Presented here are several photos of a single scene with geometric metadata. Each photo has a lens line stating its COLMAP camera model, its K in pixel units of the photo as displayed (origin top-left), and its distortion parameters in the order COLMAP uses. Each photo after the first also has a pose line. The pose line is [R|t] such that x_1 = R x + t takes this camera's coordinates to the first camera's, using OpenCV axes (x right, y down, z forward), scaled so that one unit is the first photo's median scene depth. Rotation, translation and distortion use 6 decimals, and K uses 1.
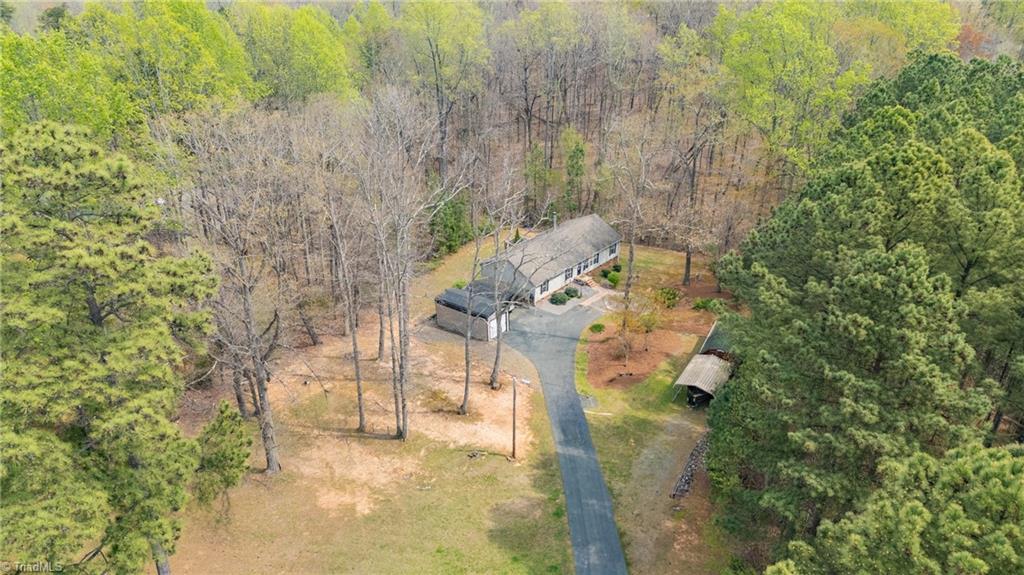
lens RADIAL K [[752.6, 0, 512.0], [0, 752.6, 287.5], [0, 0, 1]] dist [0.093178, -0.105714]
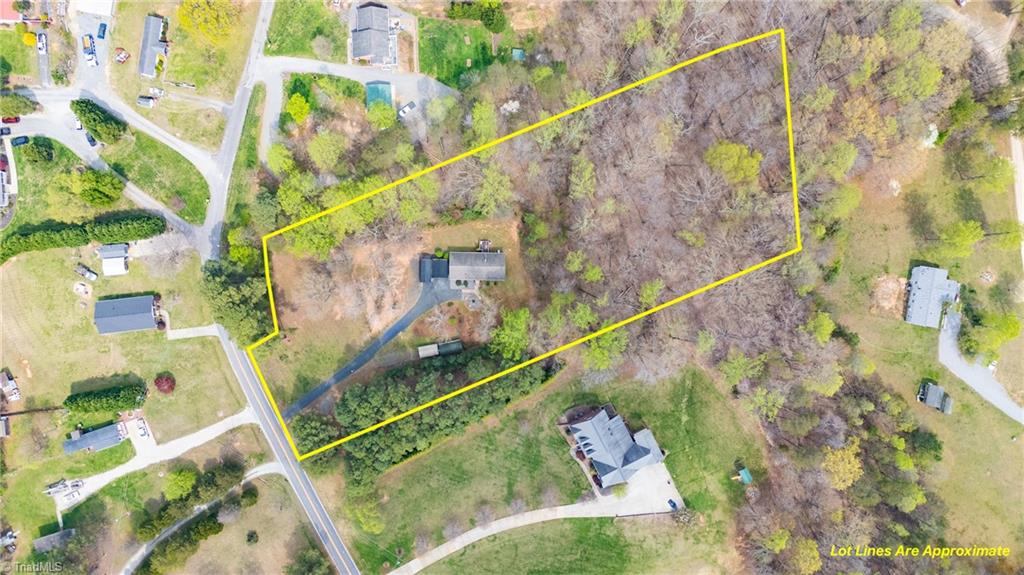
lens RADIAL K [[752.6, 0, 512.0], [0, 752.6, 287.5], [0, 0, 1]] dist [0.093178, -0.105714]
pose [[0.626487, 0.779377, 0.009262, 0.226302], [-0.370356, 0.287205, 0.883374, -3.299075], [0.685821, -0.556852, 0.468577, -0.276564]]
